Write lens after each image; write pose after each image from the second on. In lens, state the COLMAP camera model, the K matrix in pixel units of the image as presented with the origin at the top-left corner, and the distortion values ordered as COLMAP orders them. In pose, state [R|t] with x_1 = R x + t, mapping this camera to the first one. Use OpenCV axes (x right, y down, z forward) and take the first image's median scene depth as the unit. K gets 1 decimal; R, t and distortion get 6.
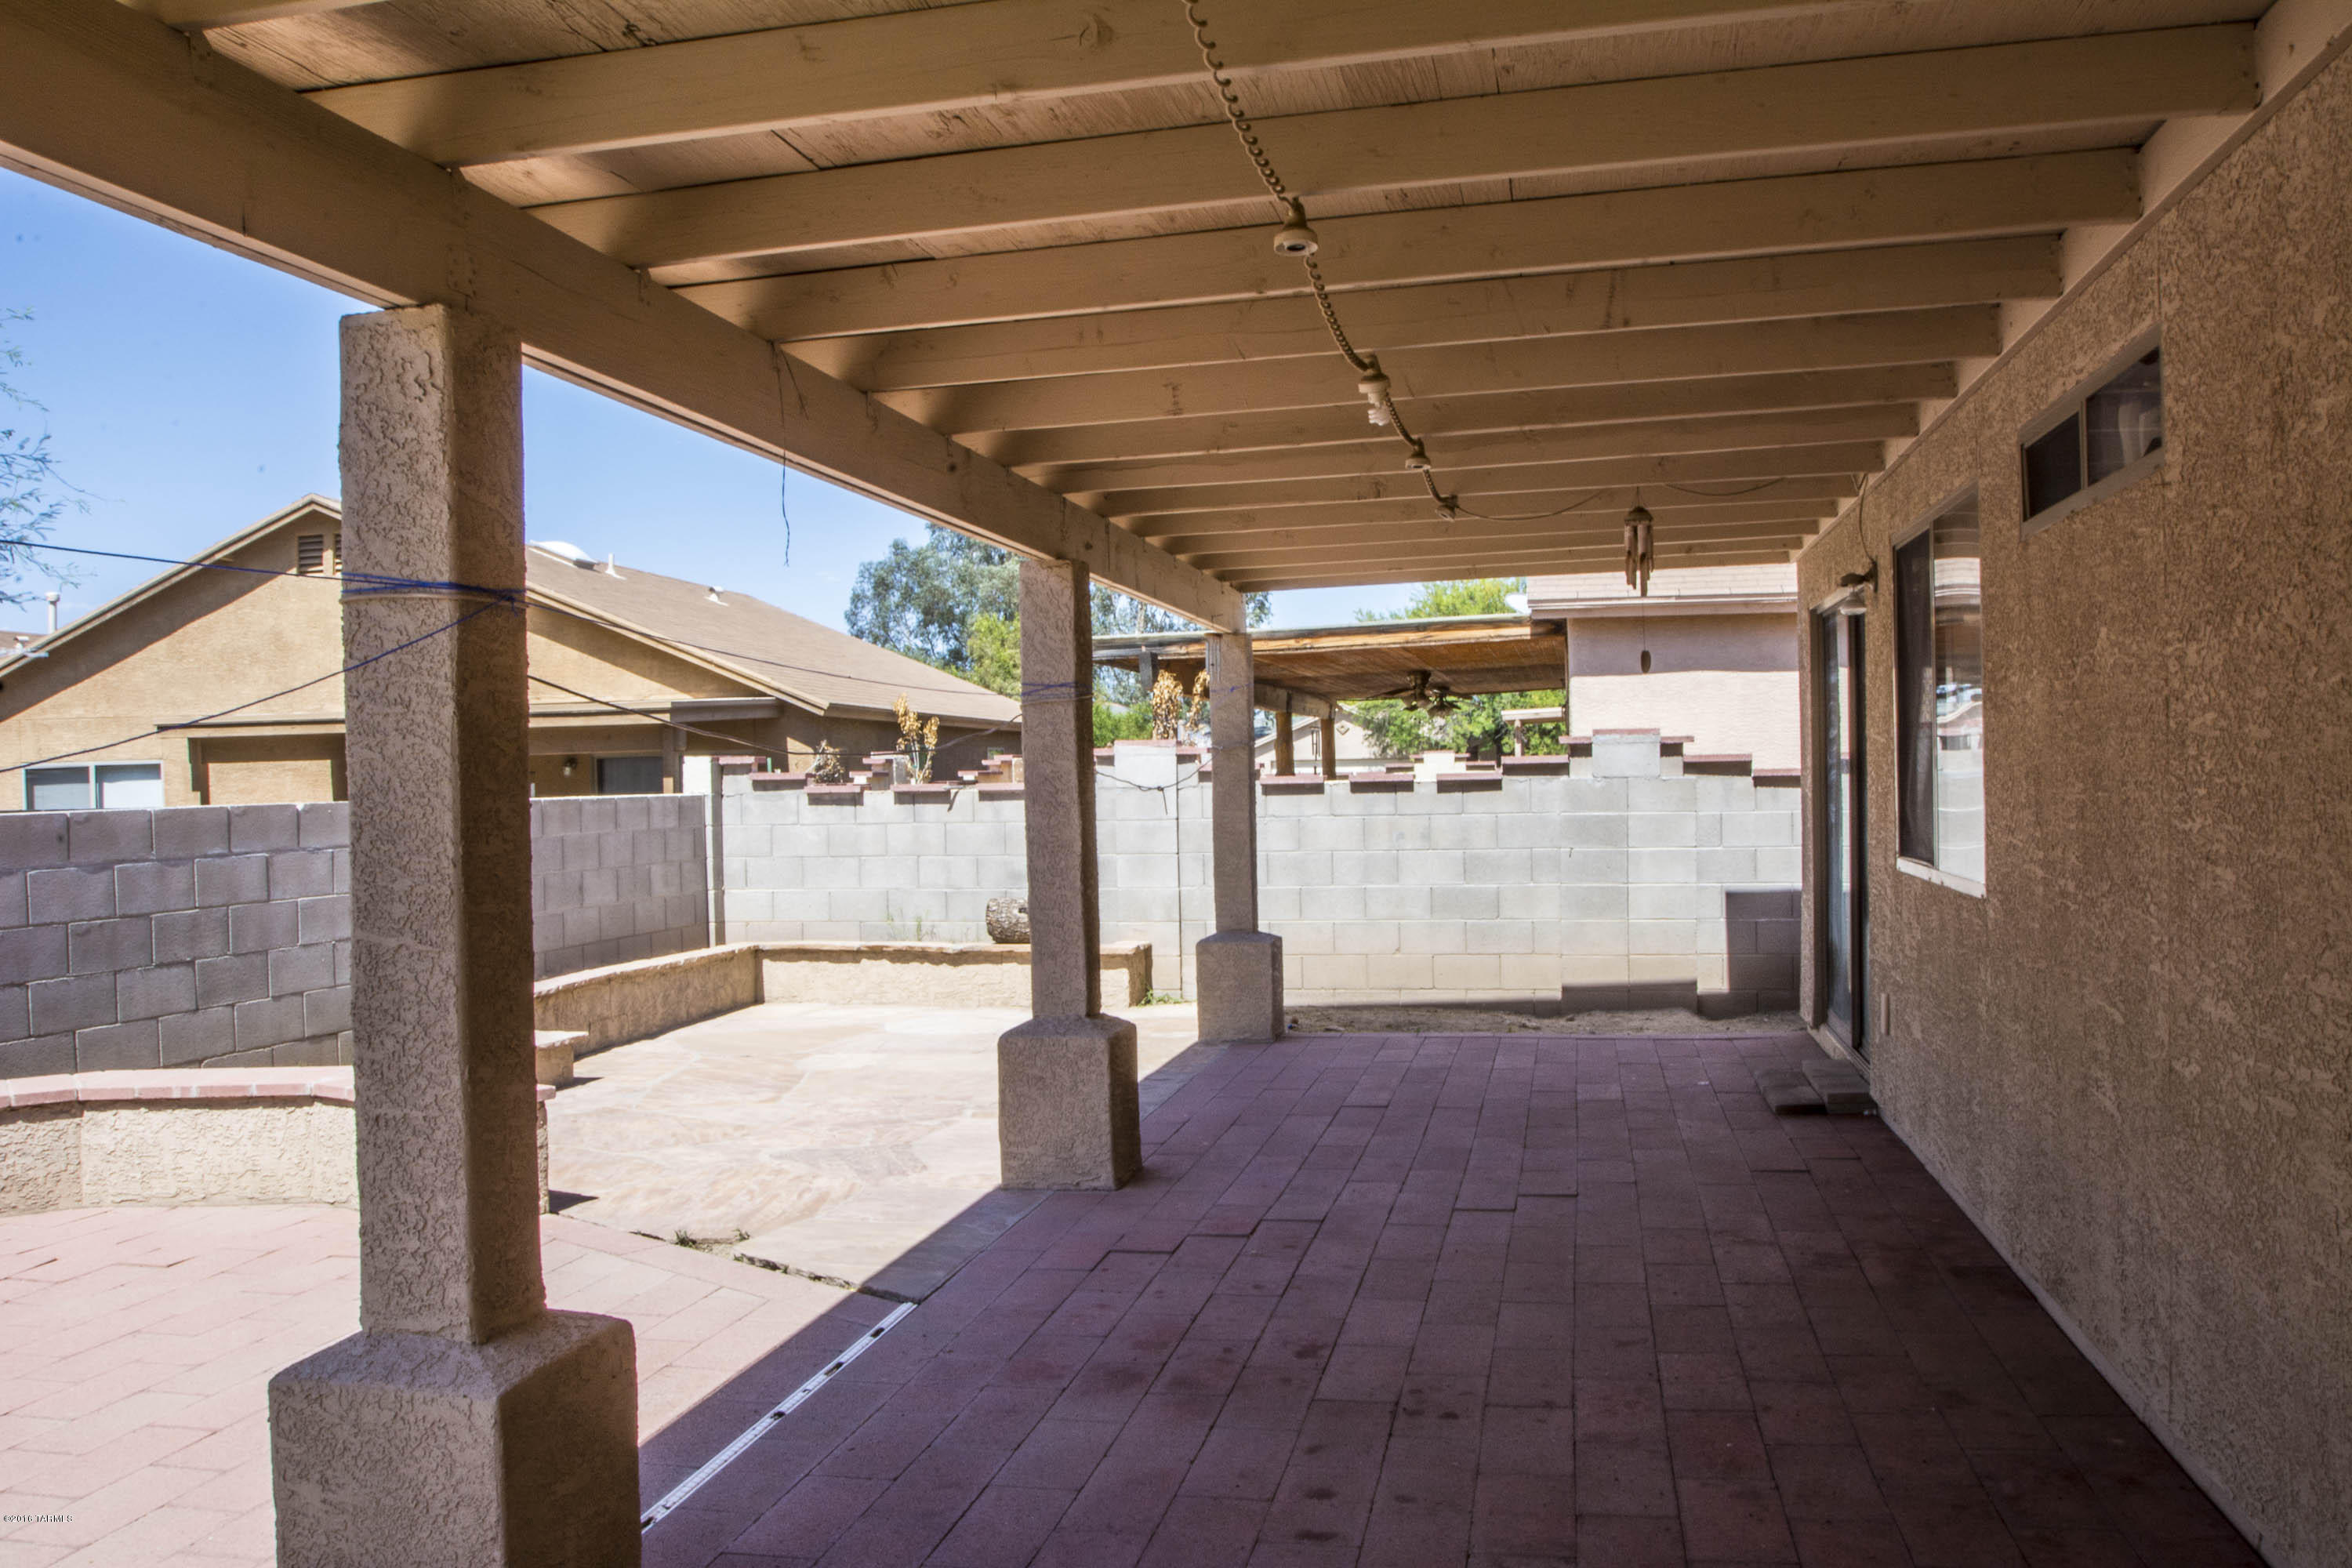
lens RADIAL K [[1863.0, 0, 1173.5], [0, 1863.0, 787.9], [0, 0, 1]] dist [-0.052340, 0.021873]
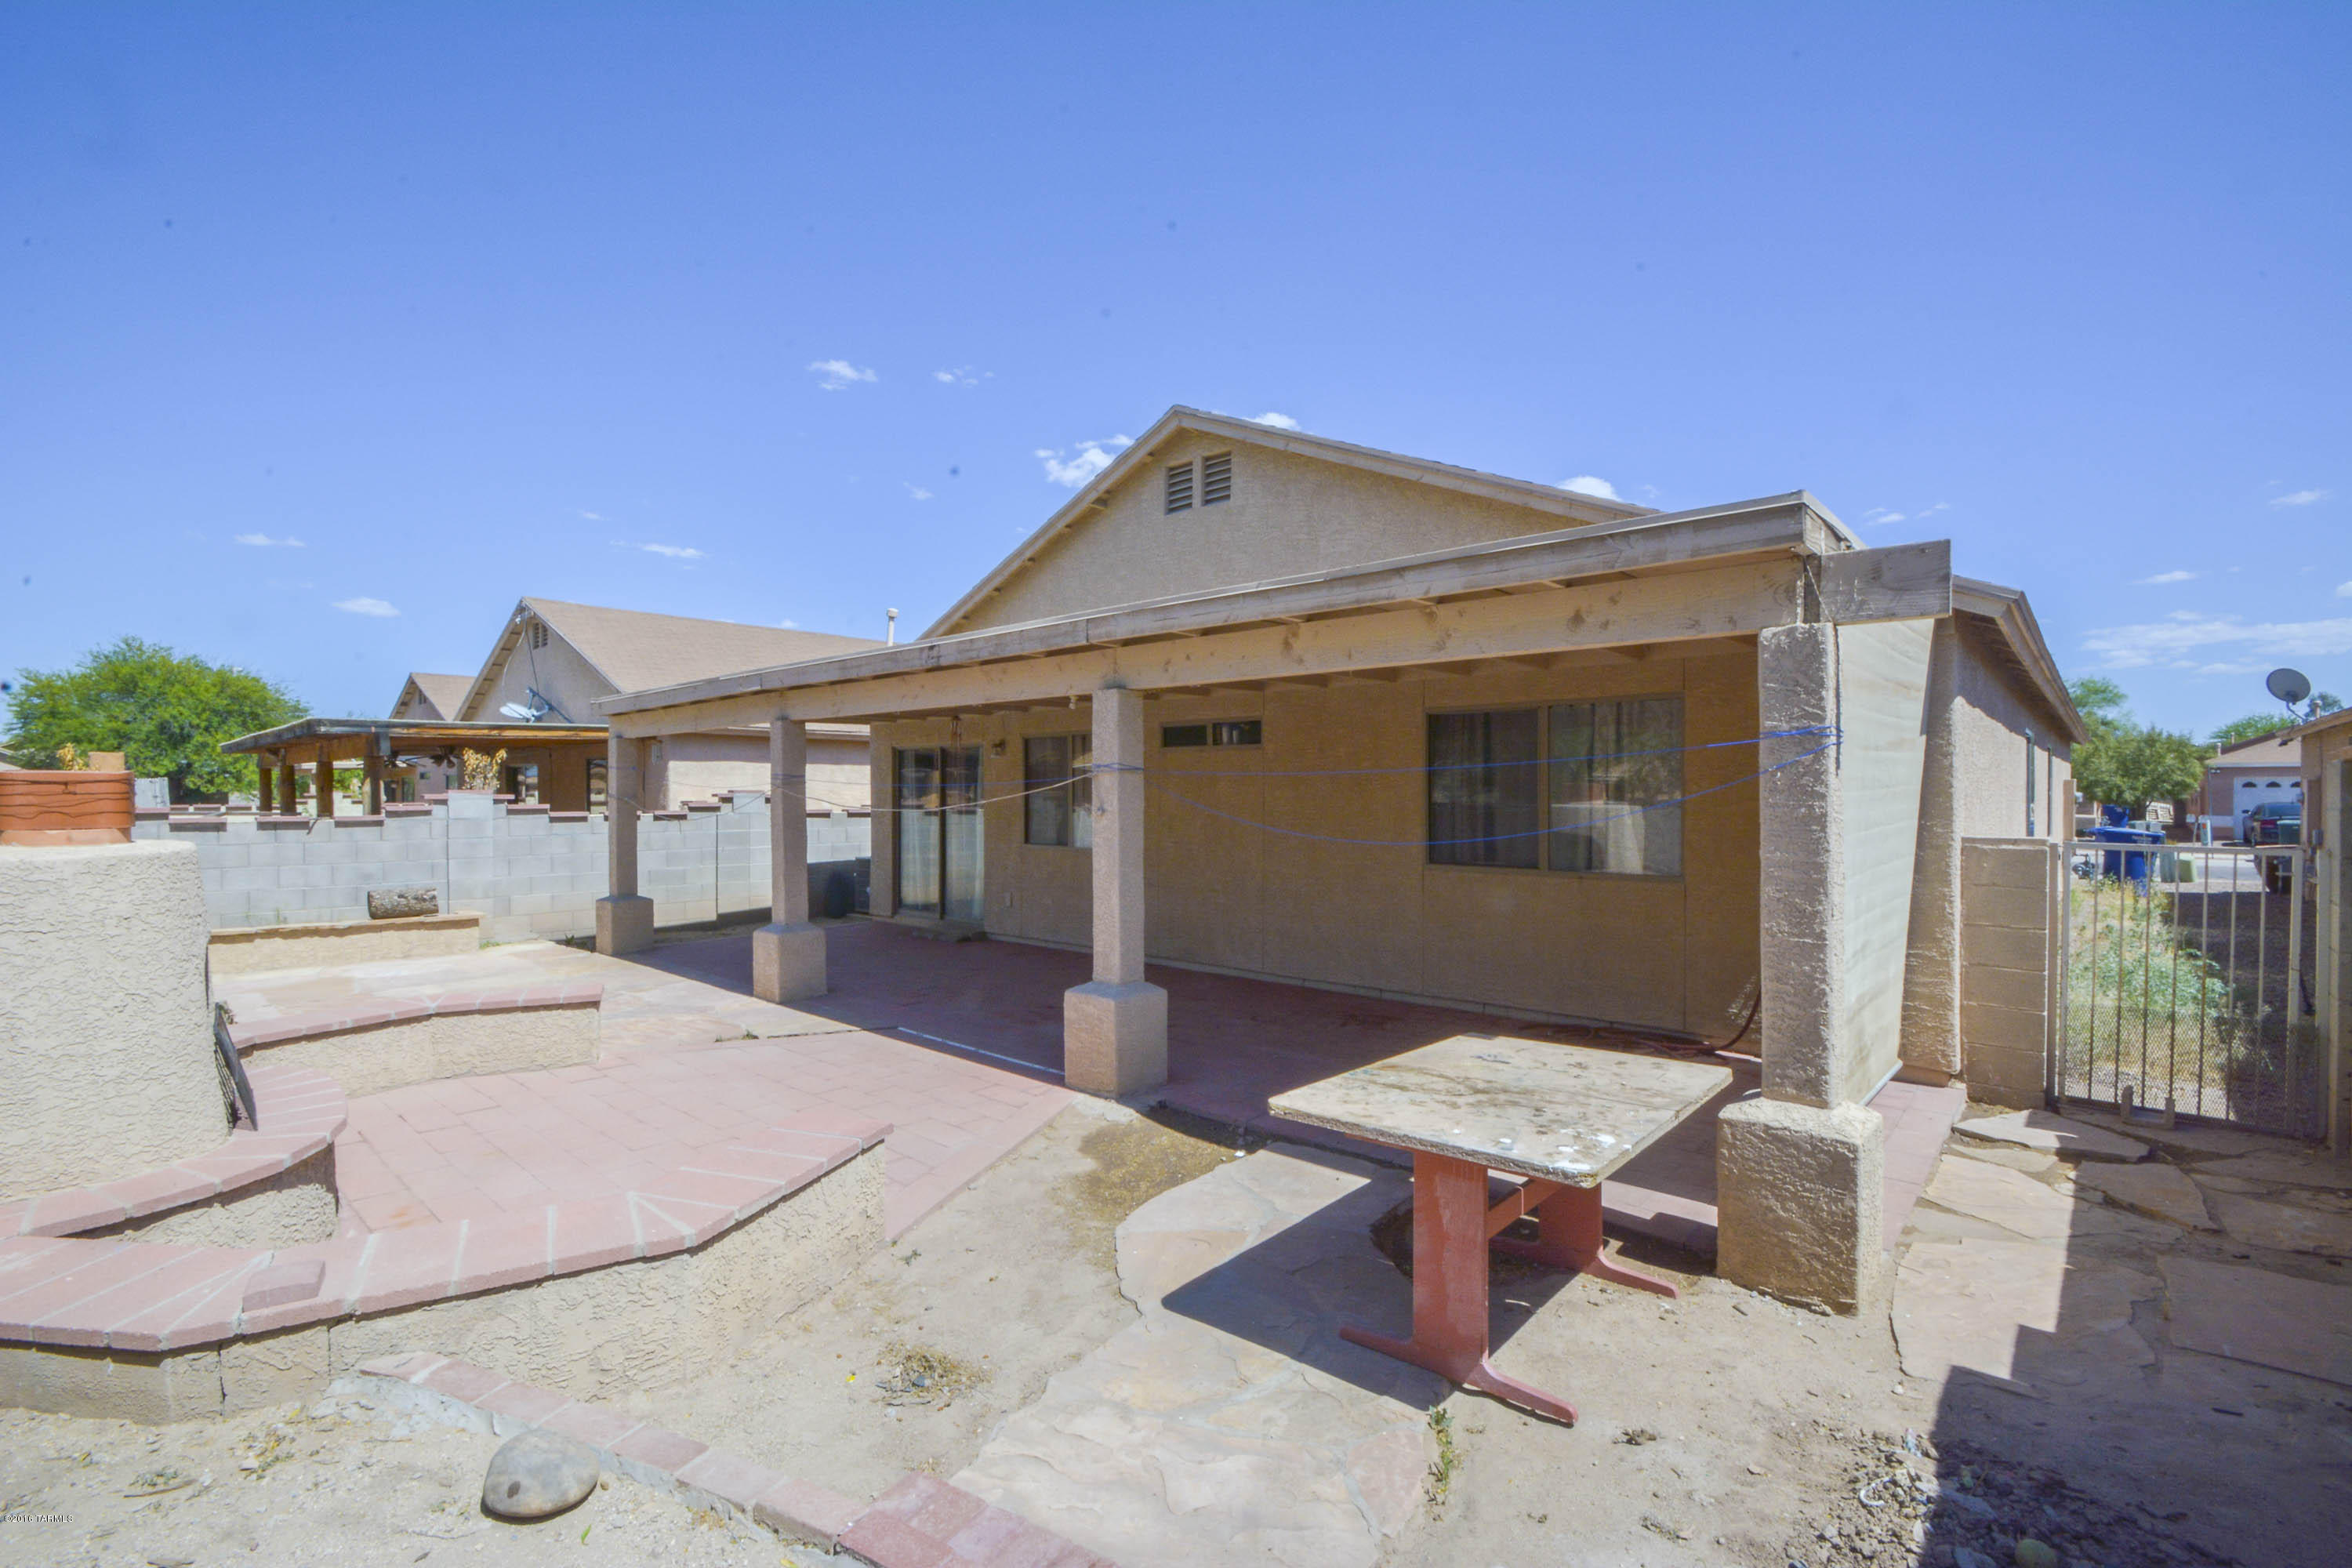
lens RADIAL K [[1026.1, 0, 1192.2], [0, 1026.1, 806.1], [0, 0, 1]] dist [-0.004714, -0.003448]
pose [[0.485548, 0.008334, 0.874170, -1.173773], [-0.001239, 0.999960, -0.008844, -0.009980], [-0.874209, 0.003211, 0.485539, -0.024862]]
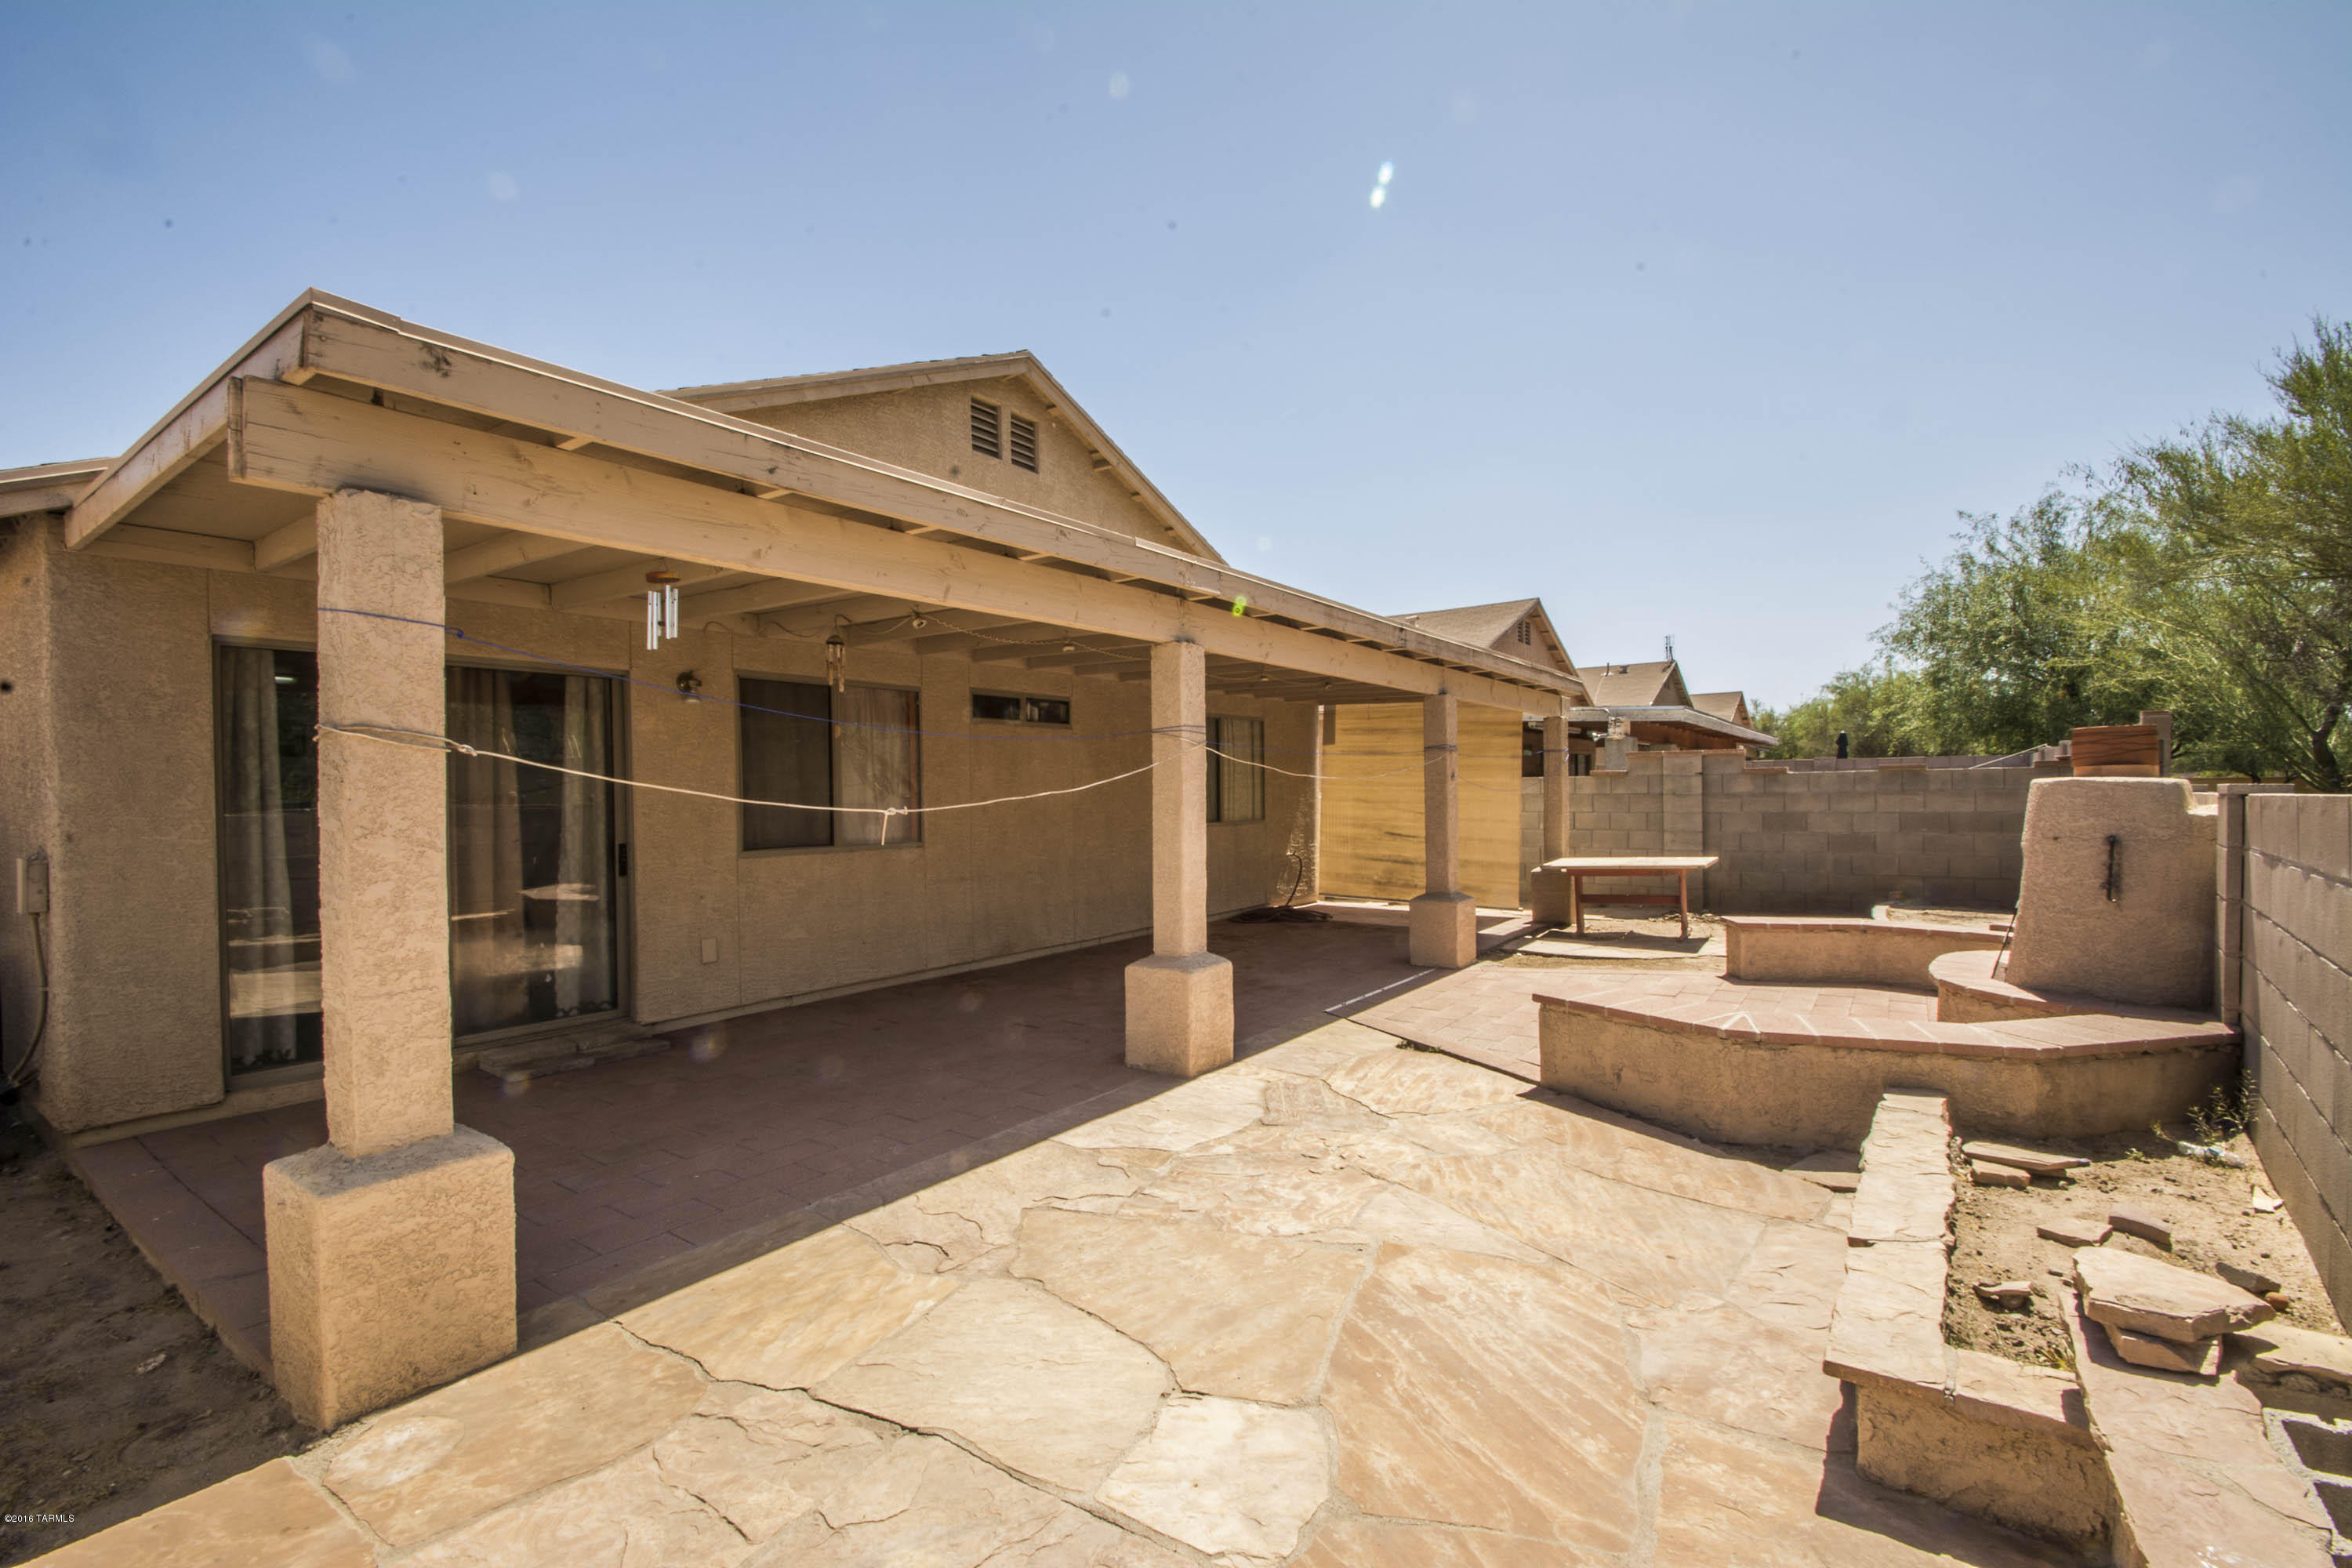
lens RADIAL K [[1026.1, 0, 1153.4], [0, 1026.1, 783.4], [0, 0, 1]] dist [-0.004714, -0.003448]
pose [[-0.909481, 0.032973, 0.414436, -0.474463], [0.031838, 0.999446, -0.009649, -0.004577], [-0.414525, 0.004419, -0.910027, 2.310250]]
